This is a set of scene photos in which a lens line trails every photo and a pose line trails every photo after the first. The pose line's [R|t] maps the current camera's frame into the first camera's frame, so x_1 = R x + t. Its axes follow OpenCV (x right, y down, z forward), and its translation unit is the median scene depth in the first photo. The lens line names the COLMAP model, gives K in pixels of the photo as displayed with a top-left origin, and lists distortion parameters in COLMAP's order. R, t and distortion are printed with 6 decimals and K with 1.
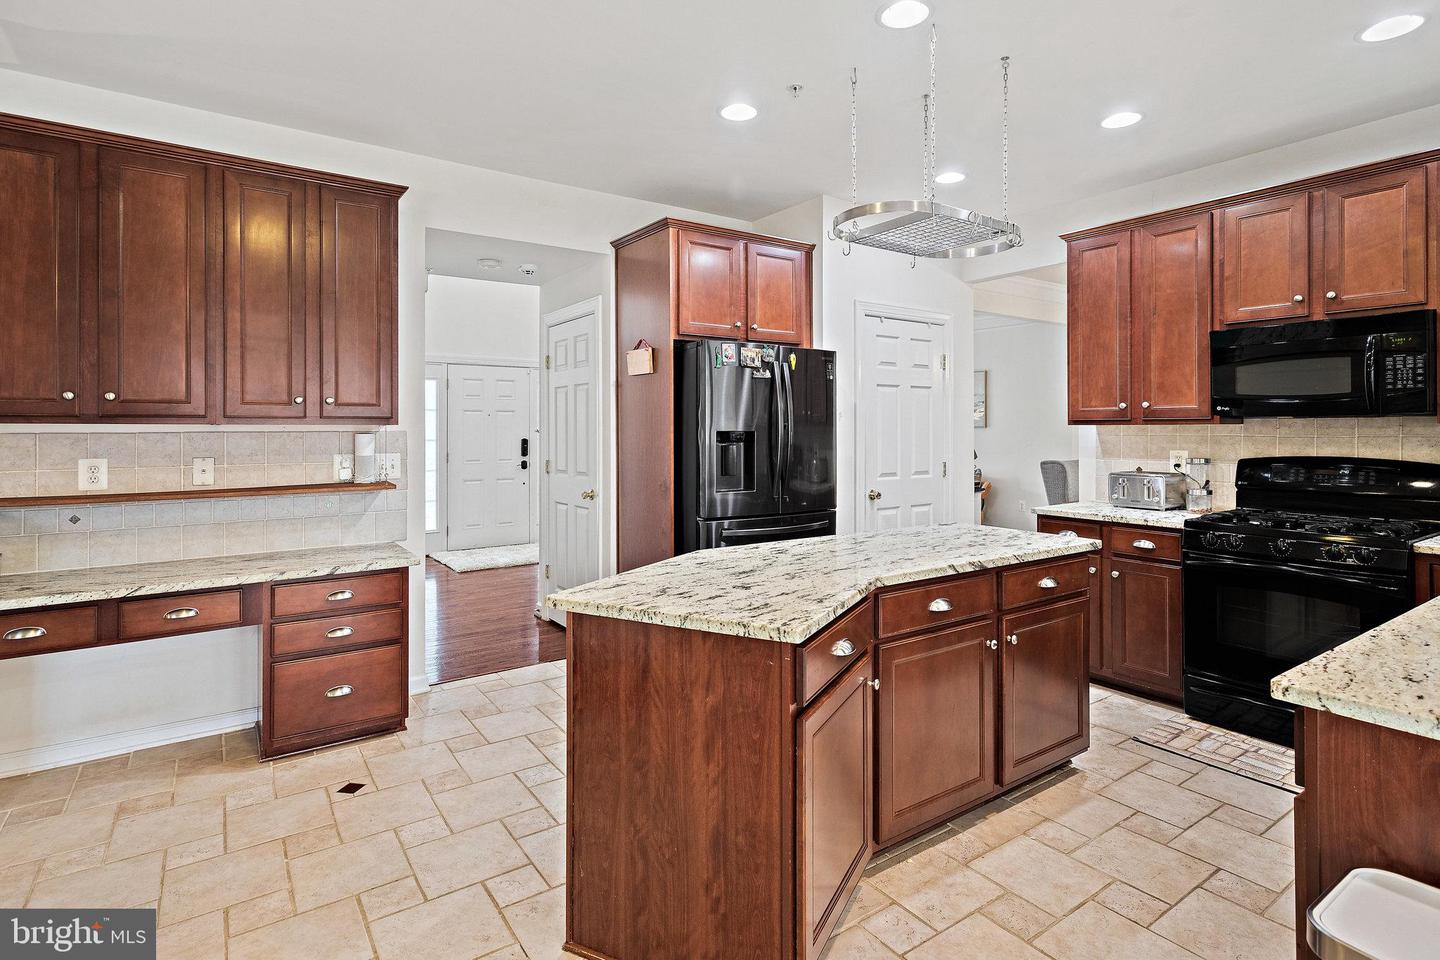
lens RADIAL K [[727.3, 0, 715.0], [0, 727.3, 424.6], [0, 0, 1]] dist [-0.000009, 0.000284]
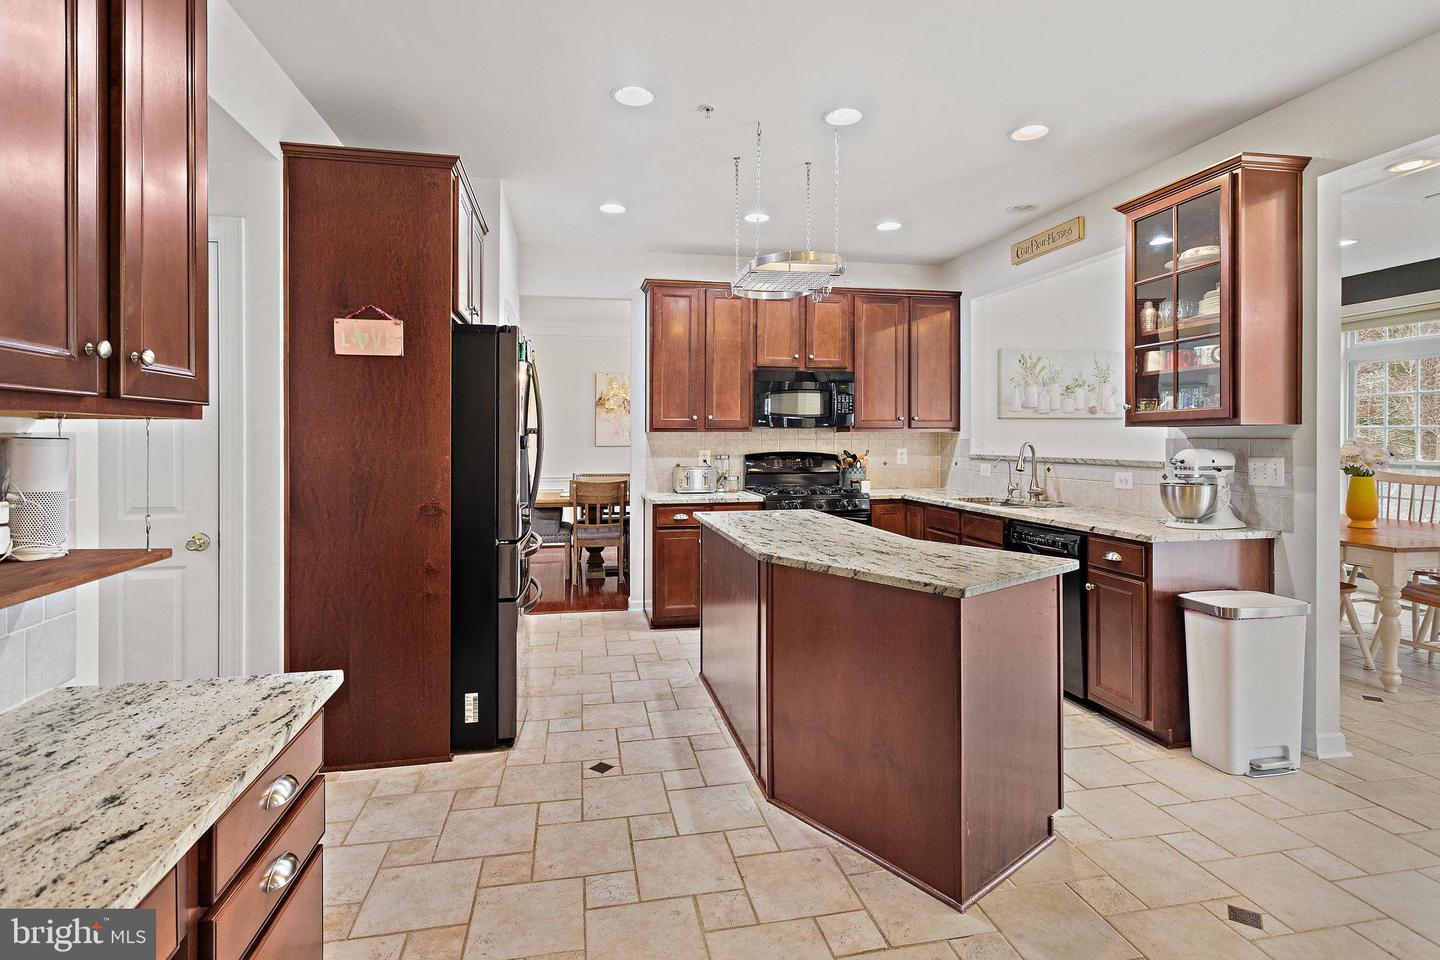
lens RADIAL K [[703.4, 0, 715.9], [0, 703.4, 443.0], [0, 0, 1]] dist [0.001789, 0.000156]
pose [[0.396433, -0.008058, 0.918029, -0.669478], [-0.004170, 0.999935, 0.010577, 0.007725], [-0.918054, -0.008022, 0.396373, 0.474850]]
